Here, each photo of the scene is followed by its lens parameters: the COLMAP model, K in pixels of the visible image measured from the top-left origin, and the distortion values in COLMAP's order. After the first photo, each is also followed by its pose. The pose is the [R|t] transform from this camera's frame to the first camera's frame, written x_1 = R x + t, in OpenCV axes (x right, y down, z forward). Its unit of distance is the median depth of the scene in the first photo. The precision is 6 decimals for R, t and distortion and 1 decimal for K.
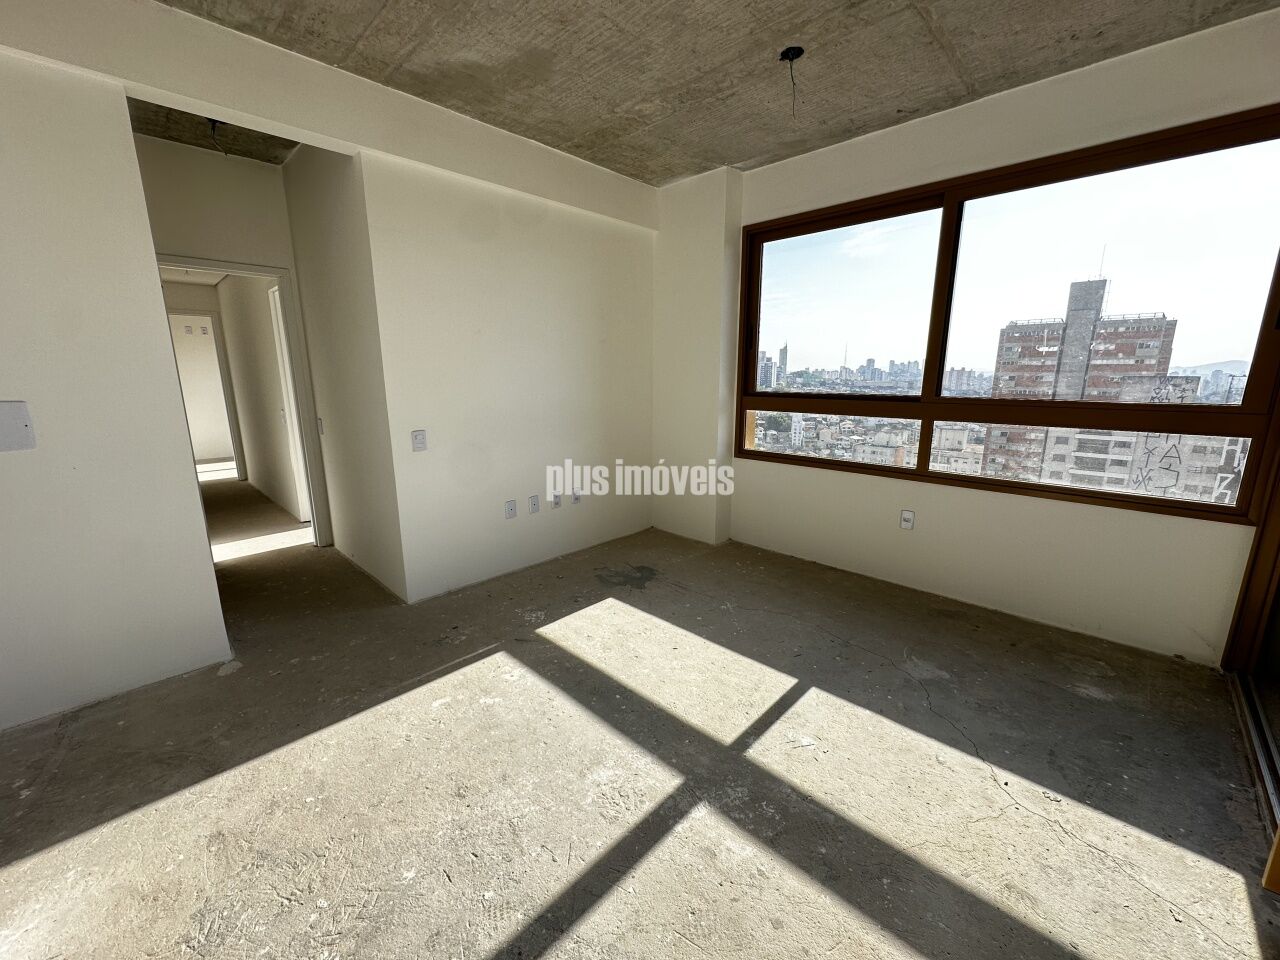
lens RADIAL K [[507.3, 0, 640.8], [0, 507.3, 479.8], [0, 0, 1]] dist [-0.002424, -0.000573]
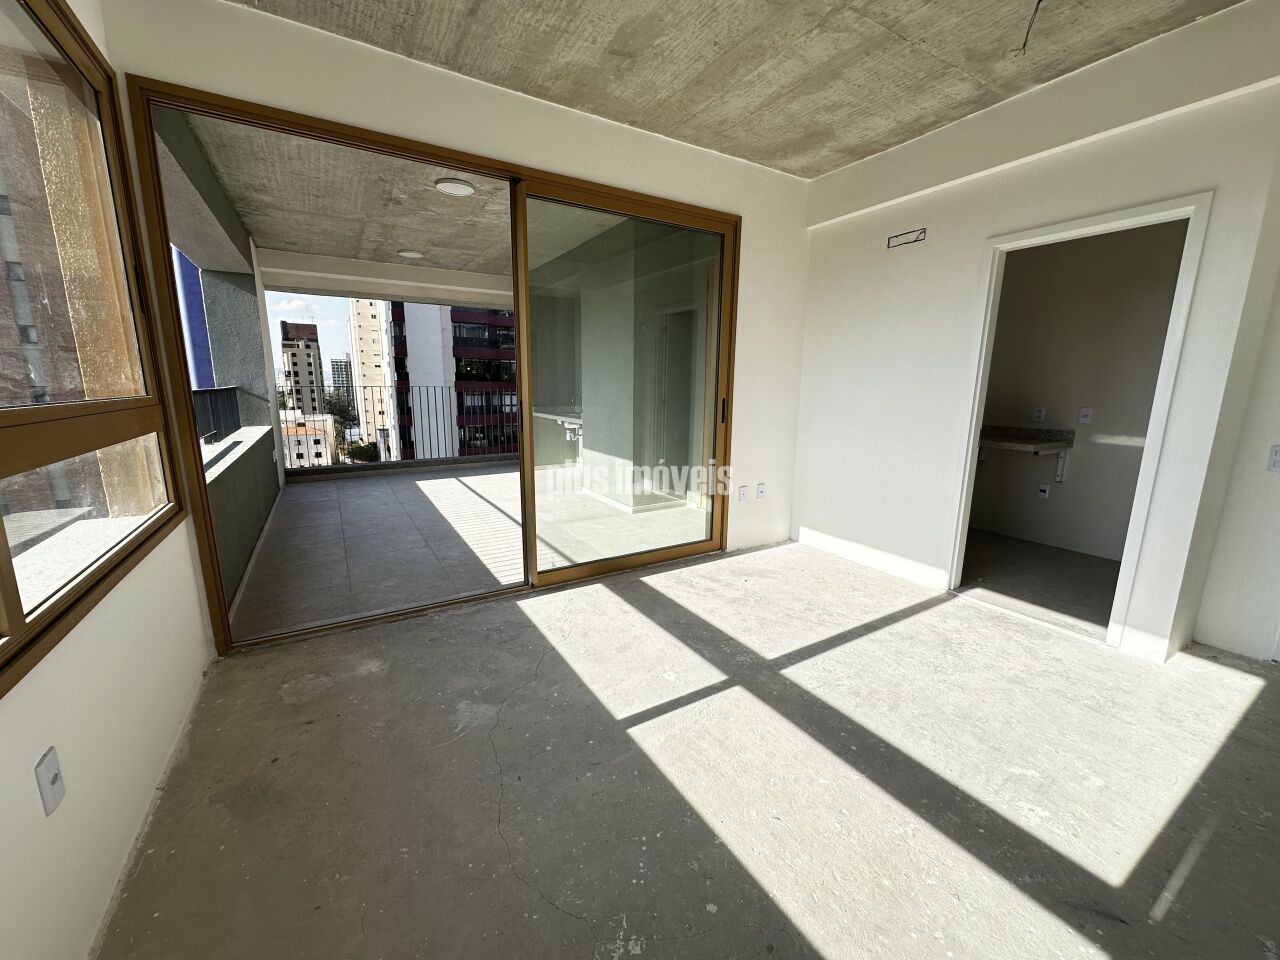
lens RADIAL K [[507.3, 0, 640.8], [0, 507.3, 480.5], [0, 0, 1]] dist [-0.002424, -0.000573]
pose [[-0.968743, -0.054594, 0.241984, 0.118291], [0.043111, 0.923588, 0.380956, -0.316304], [-0.244291, 0.379481, -0.892366, 1.669508]]
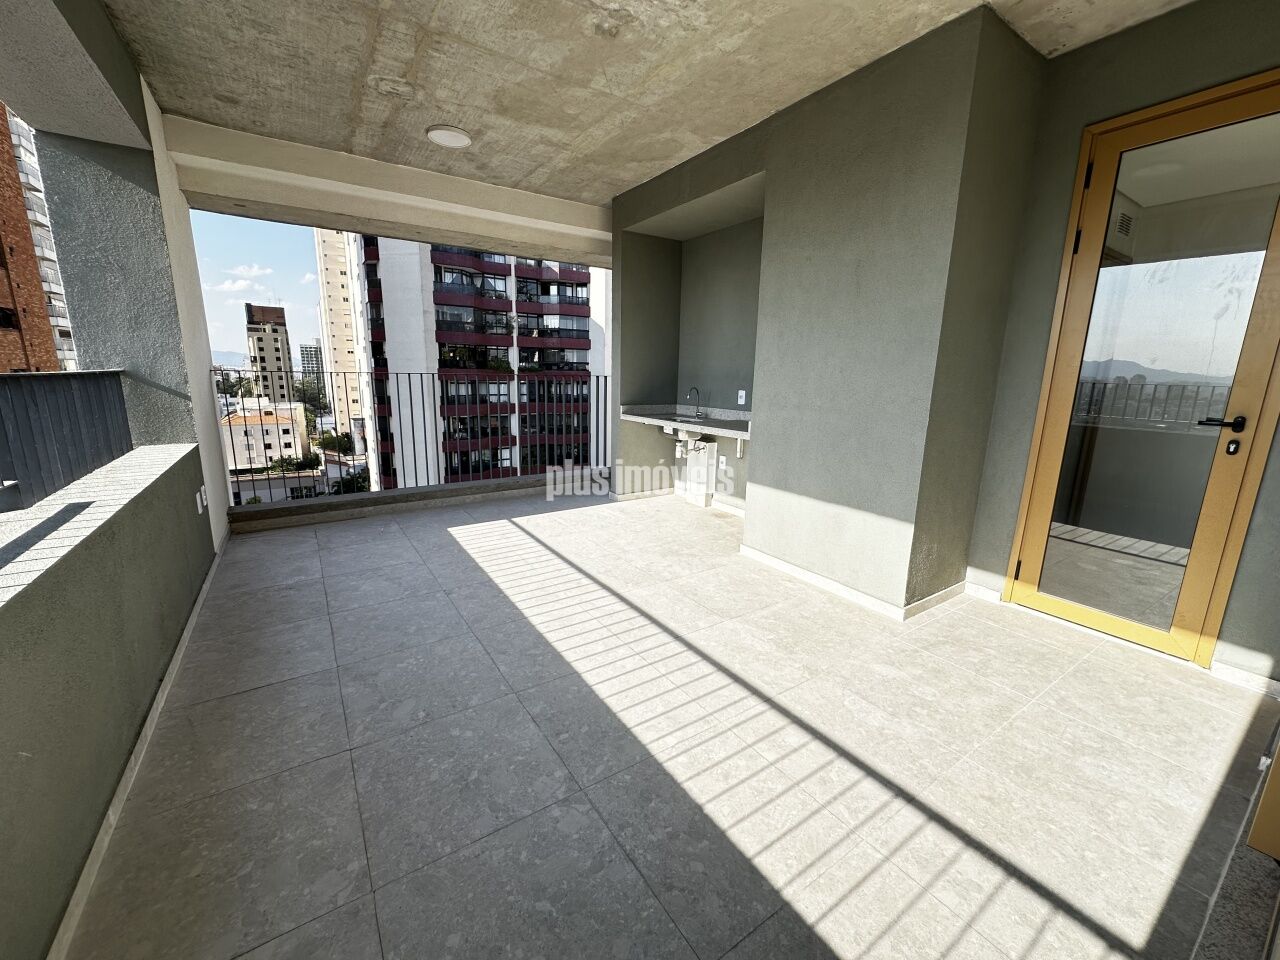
lens RADIAL K [[507.3, 0, 641.5], [0, 507.3, 479.9], [0, 0, 1]] dist [-0.002424, -0.000573]
pose [[-0.978083, -0.059101, 0.199653, 1.101506], [0.026298, 0.916128, 0.400023, -0.103794], [-0.206549, 0.396506, -0.894495, 0.744427]]
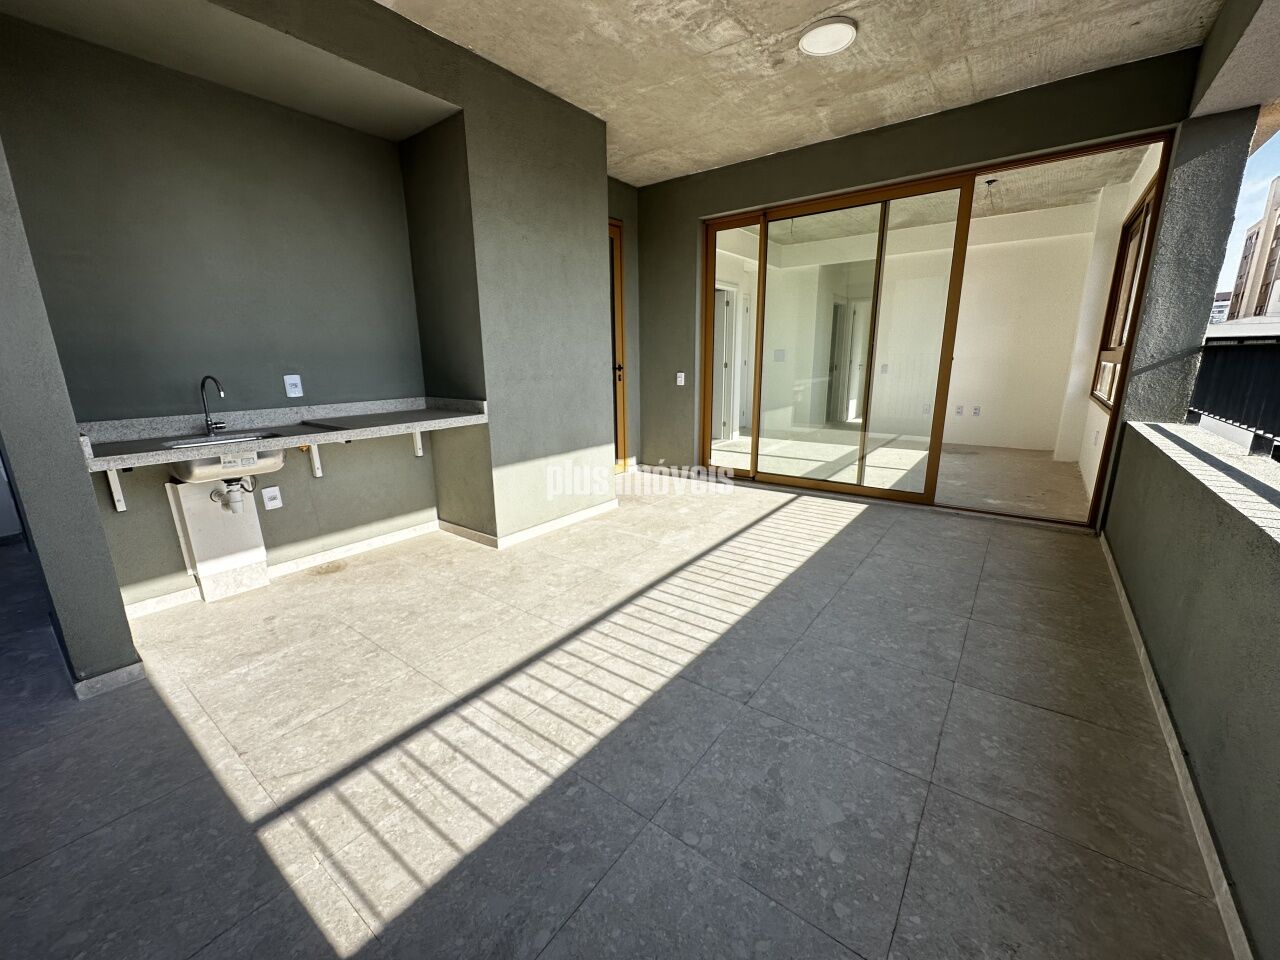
lens RADIAL K [[507.3, 0, 639.5], [0, 507.3, 478.6], [0, 0, 1]] dist [-0.002424, -0.000573]
pose [[0.119113, 0.229959, -0.965884, 2.539588], [-0.191652, 0.959839, 0.204885, 0.205696], [0.974208, 0.160709, 0.158402, -0.580056]]
